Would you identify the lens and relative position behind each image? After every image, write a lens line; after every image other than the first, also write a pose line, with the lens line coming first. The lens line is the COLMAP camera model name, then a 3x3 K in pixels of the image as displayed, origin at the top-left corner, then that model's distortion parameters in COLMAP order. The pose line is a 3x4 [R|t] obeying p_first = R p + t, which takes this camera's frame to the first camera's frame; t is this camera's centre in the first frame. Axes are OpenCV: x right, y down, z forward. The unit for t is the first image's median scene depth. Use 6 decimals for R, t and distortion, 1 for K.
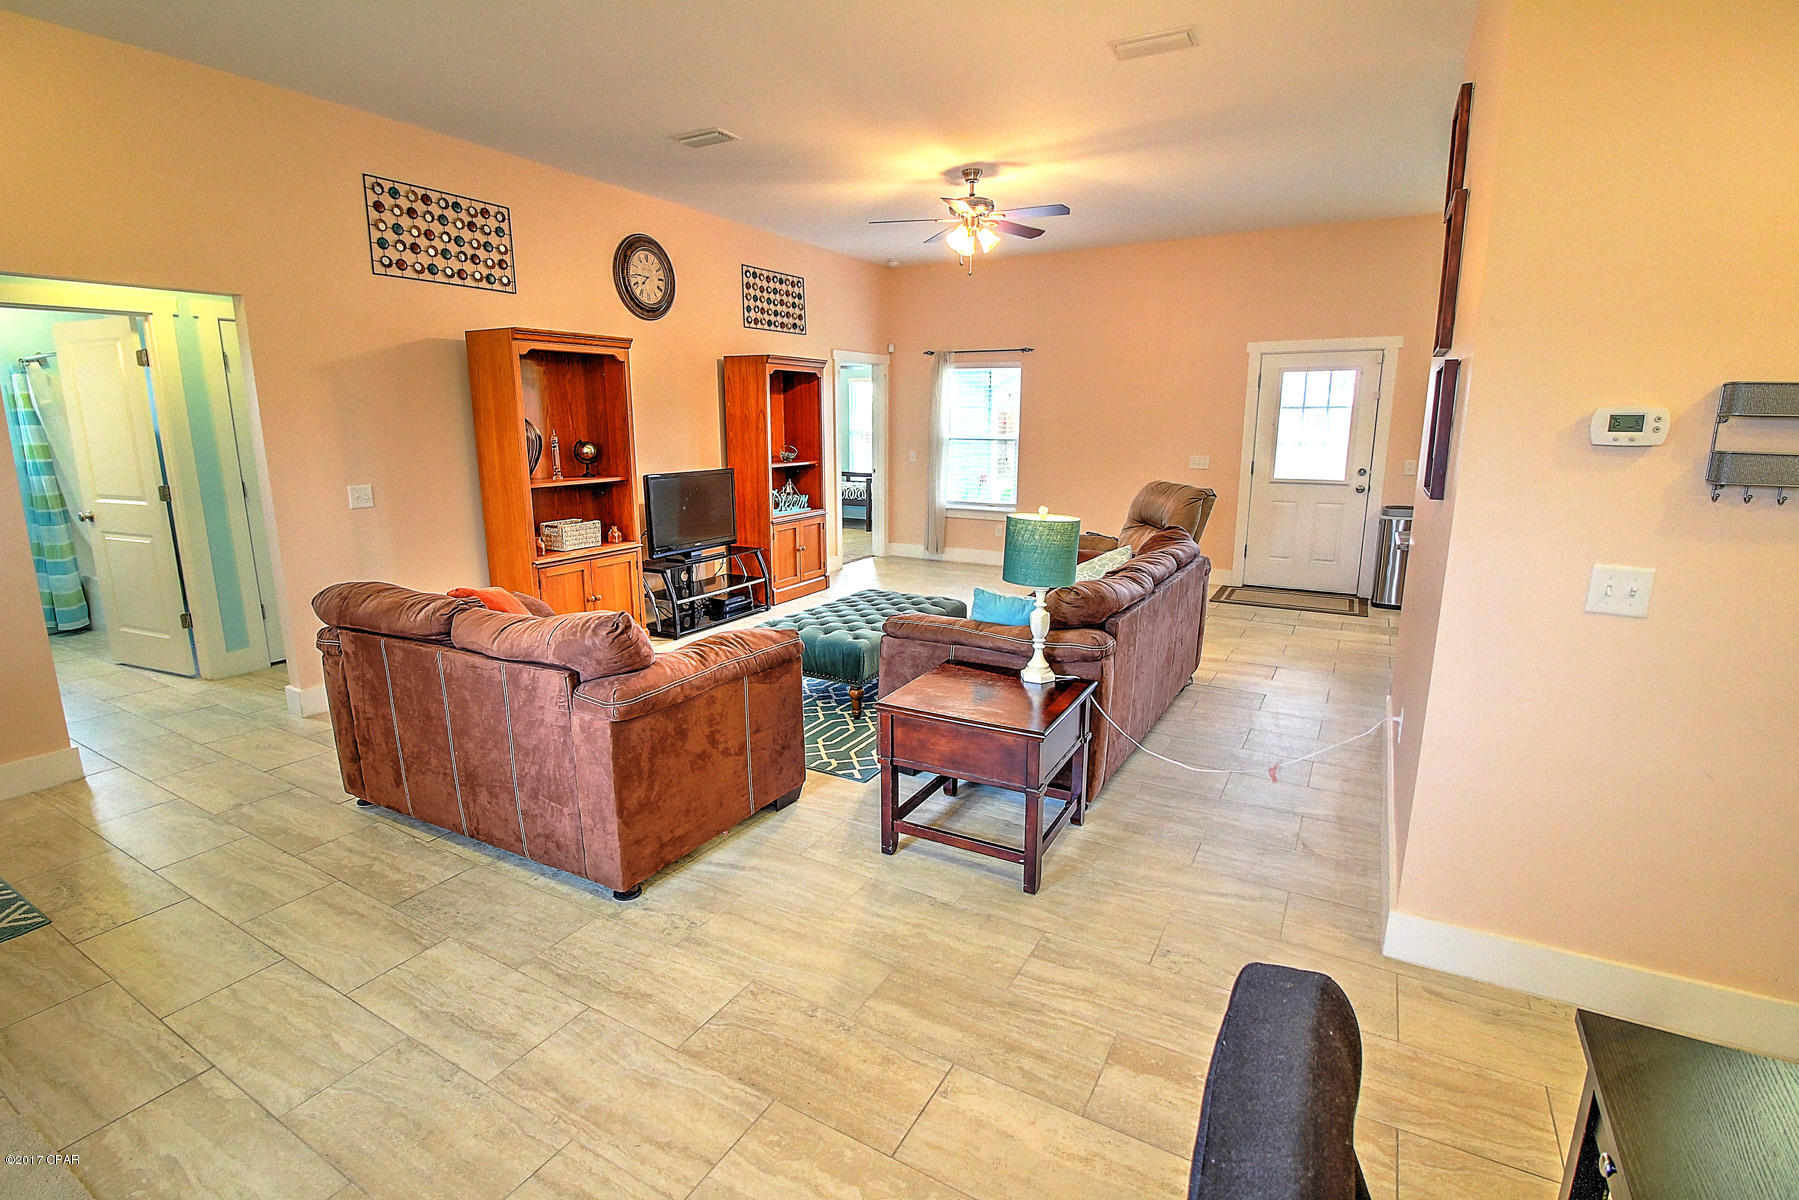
lens RADIAL K [[835.7, 0, 886.9], [0, 835.7, 589.7], [0, 0, 1]] dist [-0.000707, -0.013919]
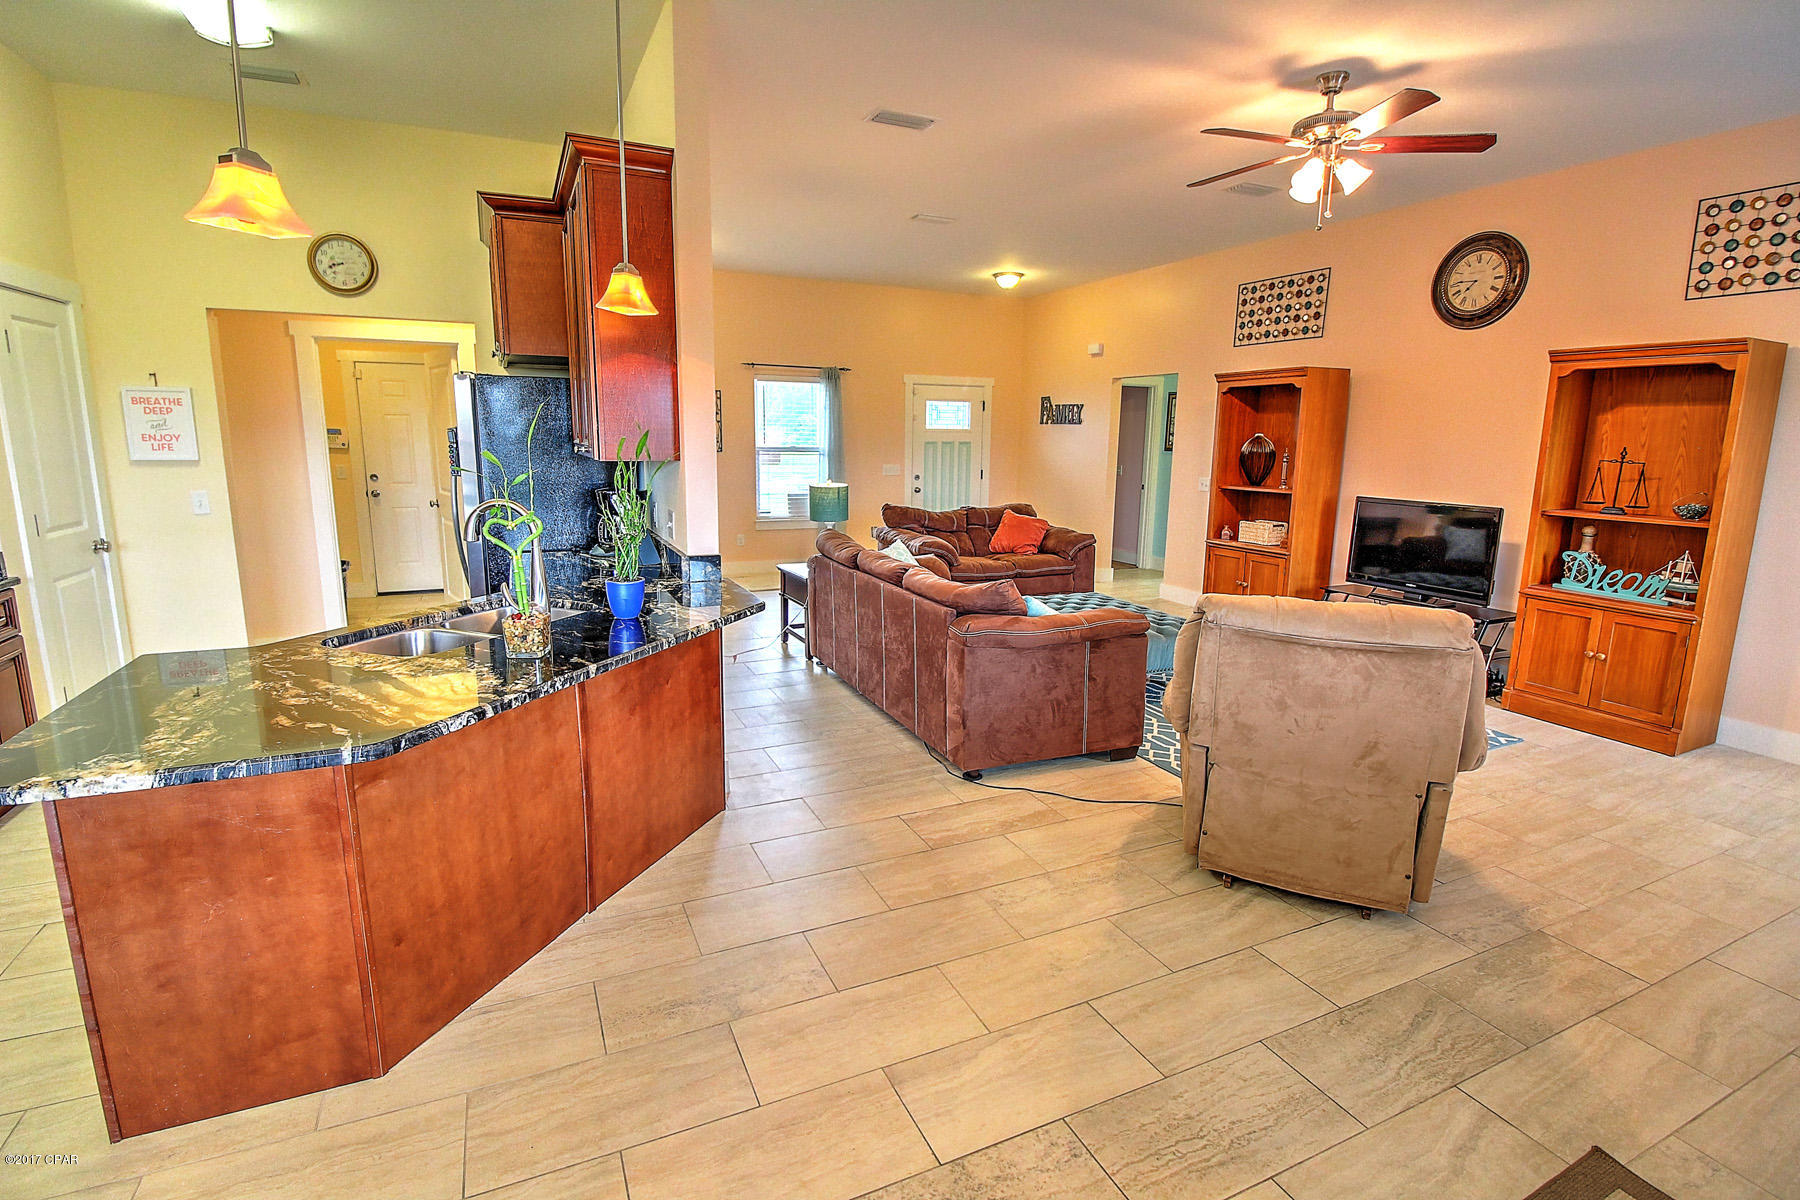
lens RADIAL K [[836.1, 0, 887.4], [0, 836.1, 589.6], [0, 0, 1]] dist [-0.000707, -0.013919]
pose [[-0.581667, 0.140056, -0.801279, 0.985421], [-0.176846, 0.939730, 0.292632, -0.261530], [0.793970, 0.311918, -0.521841, 1.291409]]
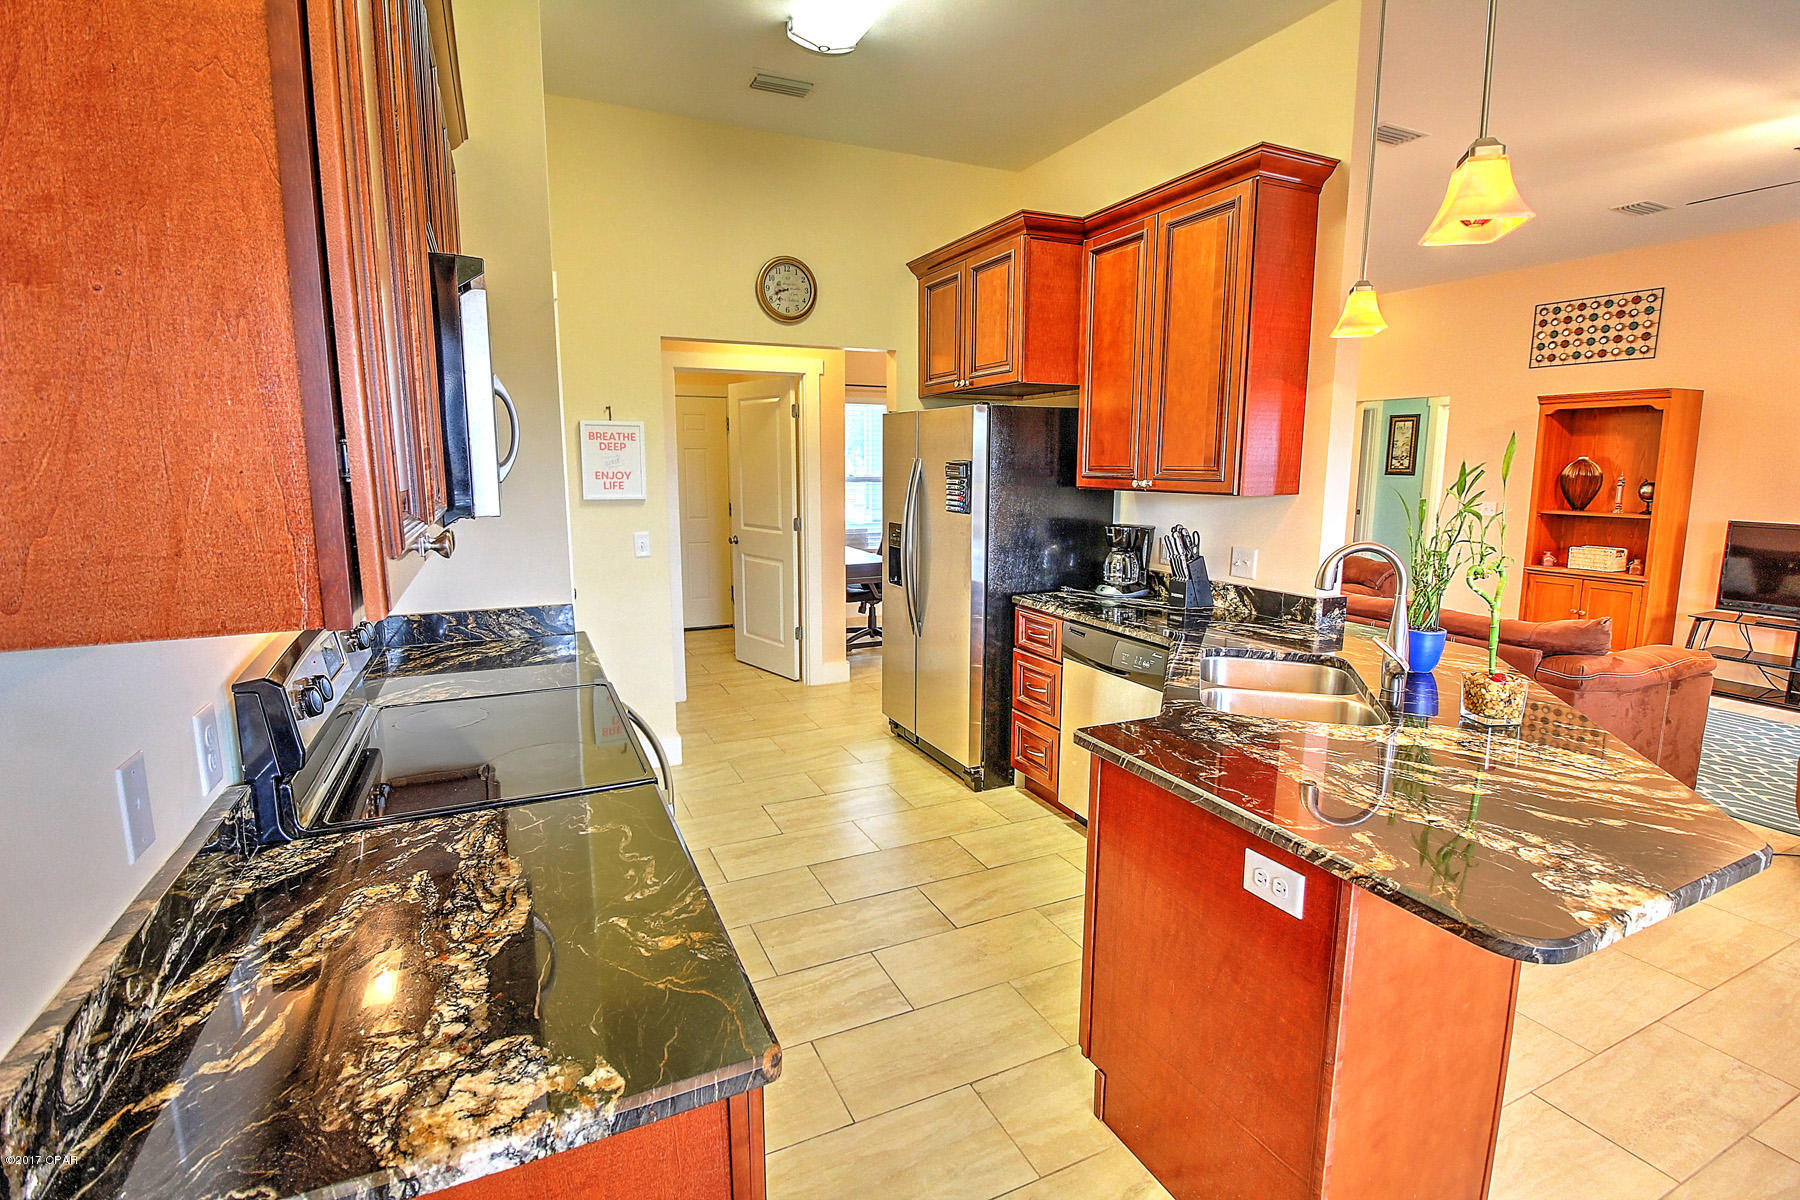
lens RADIAL K [[836.1, 0, 887.4], [0, 836.1, 589.6], [0, 0, 1]] dist [-0.000707, -0.013919]
pose [[-0.578774, 0.123250, -0.806121, 1.216759], [-0.163628, 0.950858, 0.262860, -0.177289], [0.798904, 0.284041, -0.530164, 0.874345]]
